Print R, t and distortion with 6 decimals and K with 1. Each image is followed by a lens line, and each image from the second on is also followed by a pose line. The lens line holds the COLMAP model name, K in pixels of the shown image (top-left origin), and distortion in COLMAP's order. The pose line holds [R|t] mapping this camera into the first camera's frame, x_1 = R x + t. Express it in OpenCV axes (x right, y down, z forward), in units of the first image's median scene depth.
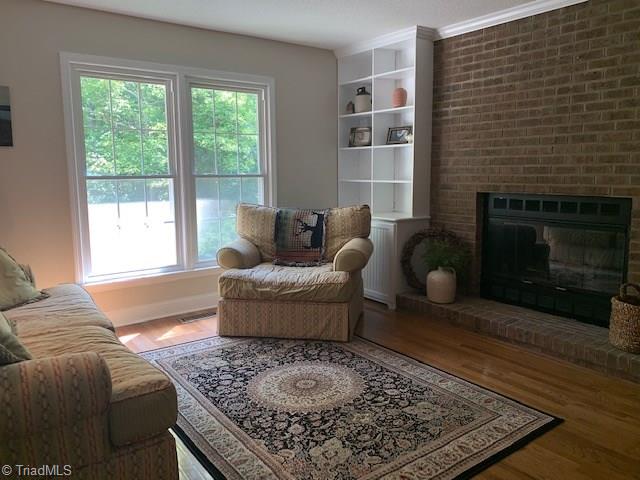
lens RADIAL K [[486.9, 0, 323.2], [0, 486.9, 235.4], [0, 0, 1]] dist [0.034566, -0.042980]
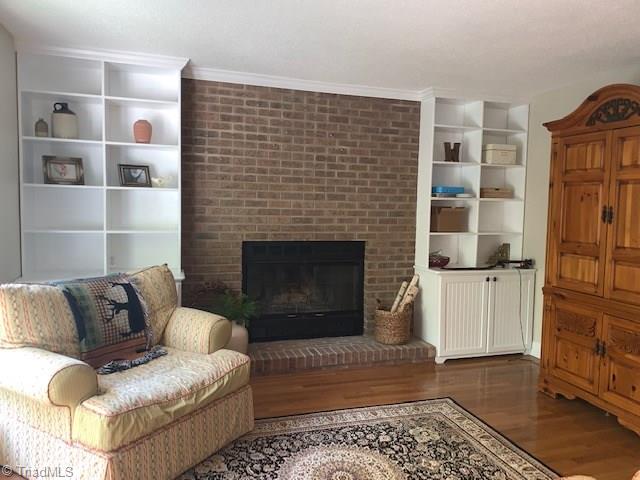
lens RADIAL K [[486.9, 0, 324.9], [0, 486.9, 244.6], [0, 0, 1]] dist [0.034566, -0.042980]
pose [[0.323409, -0.062249, 0.944209, -0.659862], [0.103121, 0.994210, 0.030224, -0.105241], [-0.940624, 0.087593, 0.327956, 0.565223]]
